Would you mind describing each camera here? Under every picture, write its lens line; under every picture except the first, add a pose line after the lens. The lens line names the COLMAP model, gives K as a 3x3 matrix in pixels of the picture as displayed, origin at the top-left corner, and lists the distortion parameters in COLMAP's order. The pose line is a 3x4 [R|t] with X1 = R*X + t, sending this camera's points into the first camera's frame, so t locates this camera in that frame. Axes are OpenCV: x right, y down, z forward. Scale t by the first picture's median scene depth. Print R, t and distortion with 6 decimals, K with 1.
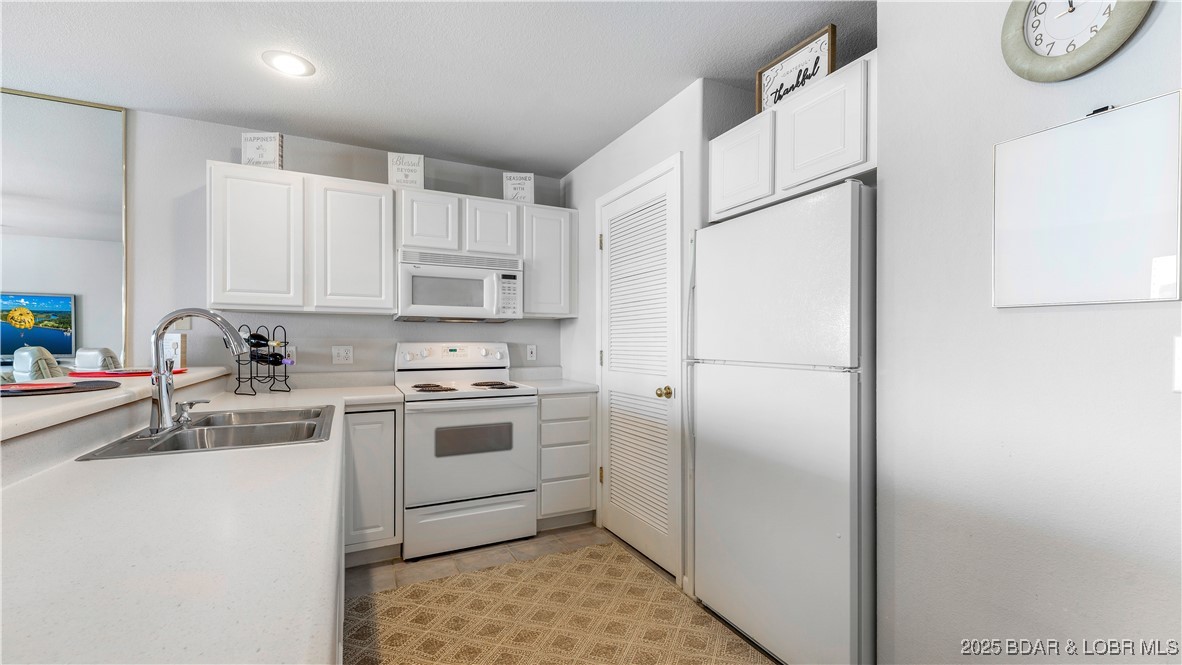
lens RADIAL K [[490.7, 0, 591.0], [0, 490.7, 332.5], [0, 0, 1]] dist [0.052971, -0.024345]
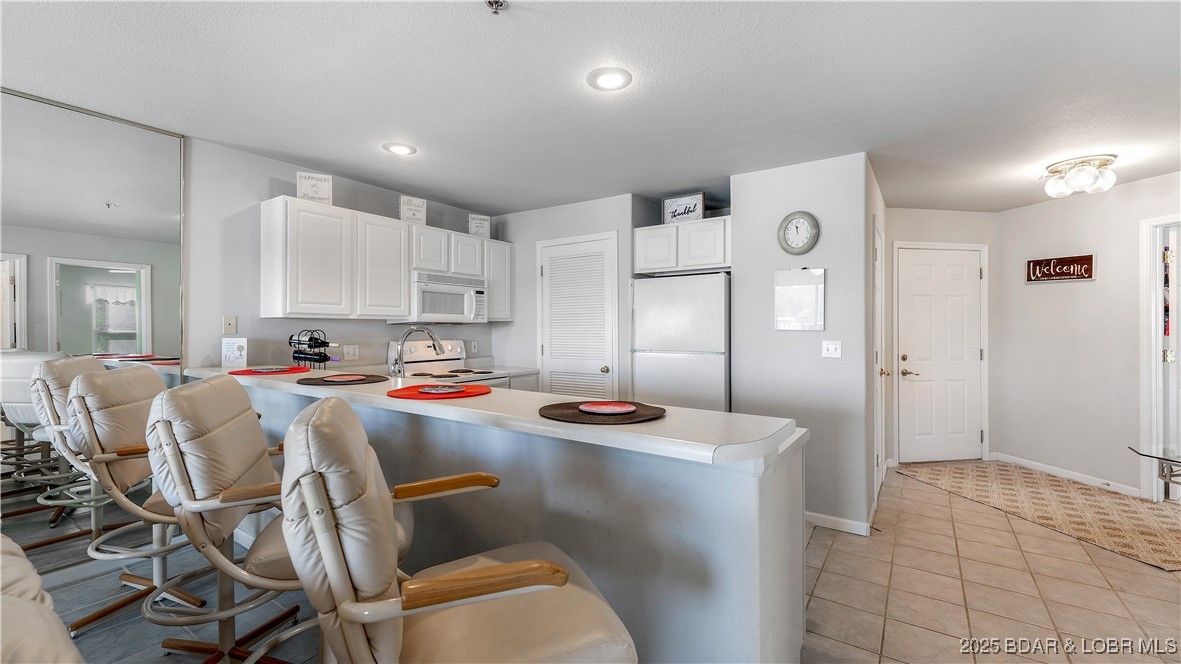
lens RADIAL K [[485.1, 0, 590.5], [0, 485.1, 332.0], [0, 0, 1]] dist [0.000005, -0.000123]
pose [[0.859418, -0.005465, 0.511245, -0.614580], [-0.008424, 0.999656, 0.024847, -0.040451], [-0.511204, -0.025660, 0.859076, -0.336558]]
